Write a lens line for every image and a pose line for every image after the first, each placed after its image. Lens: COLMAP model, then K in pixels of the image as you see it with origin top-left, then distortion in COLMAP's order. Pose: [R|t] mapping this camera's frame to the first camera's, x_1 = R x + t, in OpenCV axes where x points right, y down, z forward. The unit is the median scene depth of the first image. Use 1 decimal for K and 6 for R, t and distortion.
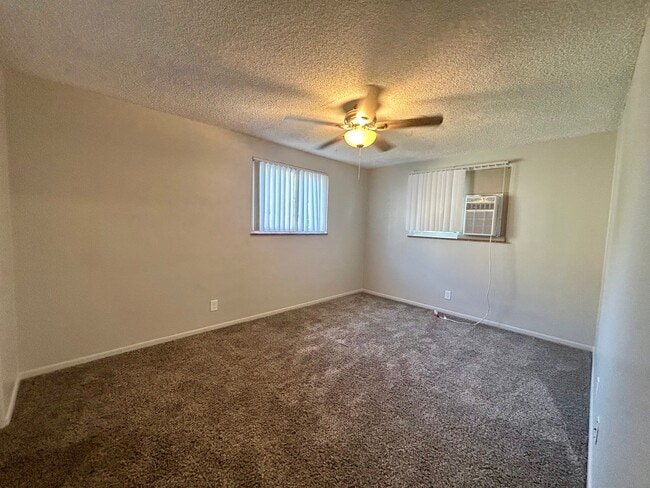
lens RADIAL K [[263.4, 0, 324.4], [0, 263.4, 243.3], [0, 0, 1]] dist [0.001873, 0.000740]
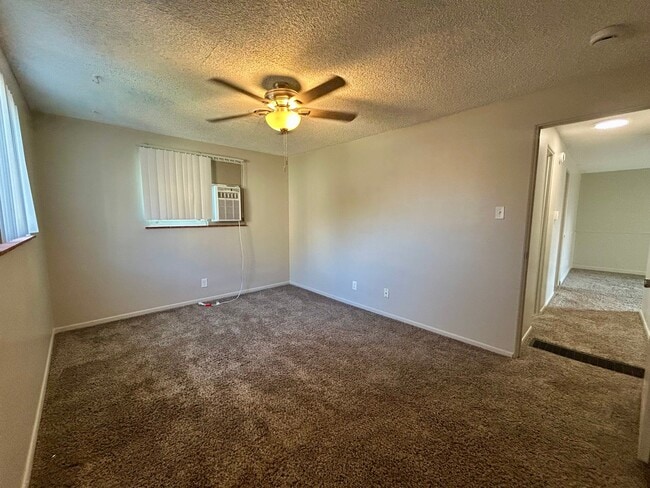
lens RADIAL K [[263.4, 0, 324.4], [0, 263.4, 243.3], [0, 0, 1]] dist [0.001873, 0.000740]
pose [[0.021923, -0.140207, 0.989879, -0.551438], [0.071658, 0.987791, 0.138325, -0.064744], [-0.997188, 0.067901, 0.031703, 0.570420]]
